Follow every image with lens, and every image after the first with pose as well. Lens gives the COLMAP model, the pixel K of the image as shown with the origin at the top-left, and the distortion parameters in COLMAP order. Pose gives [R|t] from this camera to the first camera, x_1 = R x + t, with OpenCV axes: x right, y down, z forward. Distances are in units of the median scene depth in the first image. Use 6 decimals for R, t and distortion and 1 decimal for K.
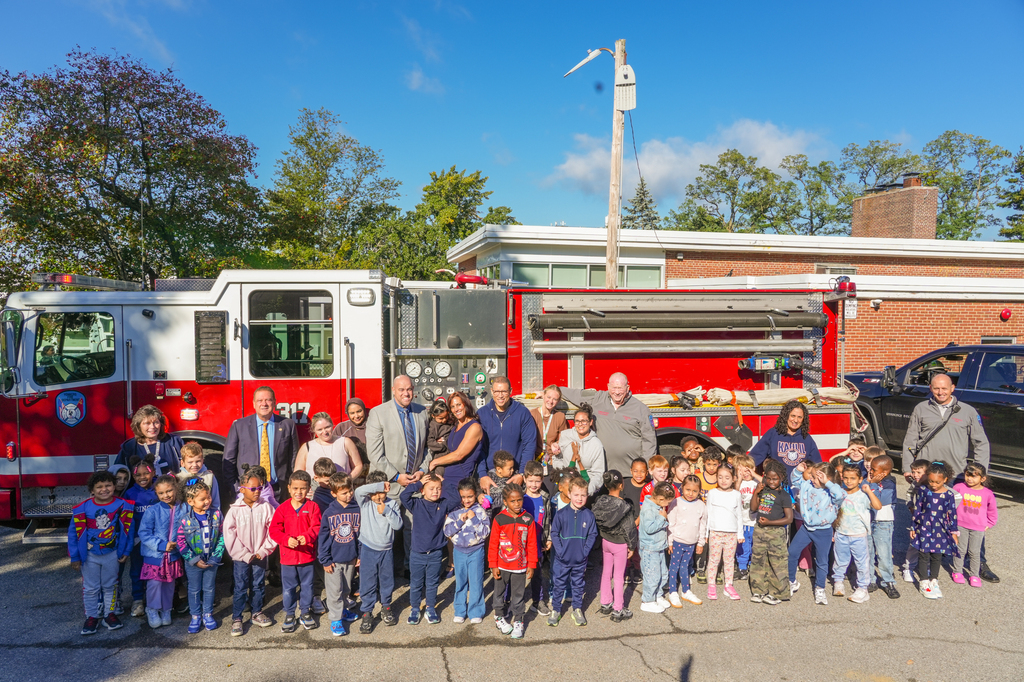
lens RADIAL K [[678.3, 0, 512.0], [0, 678.3, 341.0], [0, 0, 1]] dist [0.004788, 0.001610]
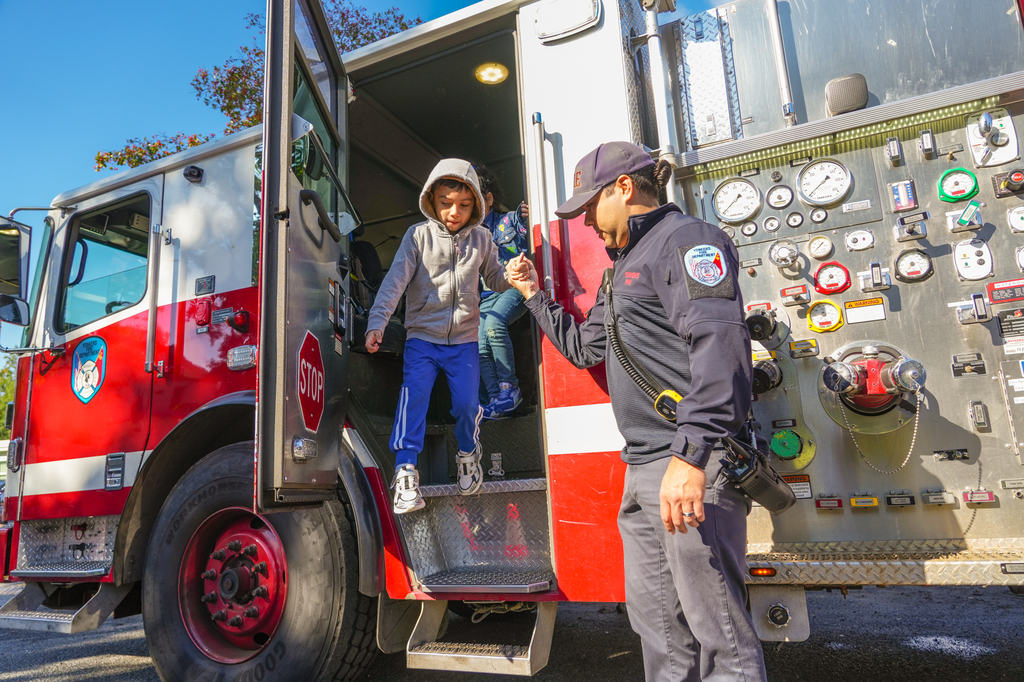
lens RADIAL K [[678.3, 0, 512.0], [0, 678.3, 341.0], [0, 0, 1]] dist [0.004788, 0.001610]
pose [[0.857997, -0.146536, -0.492309, -0.080300], [0.036795, 0.973515, -0.225641, 0.191424], [0.512335, 0.175484, 0.840665, 0.645531]]
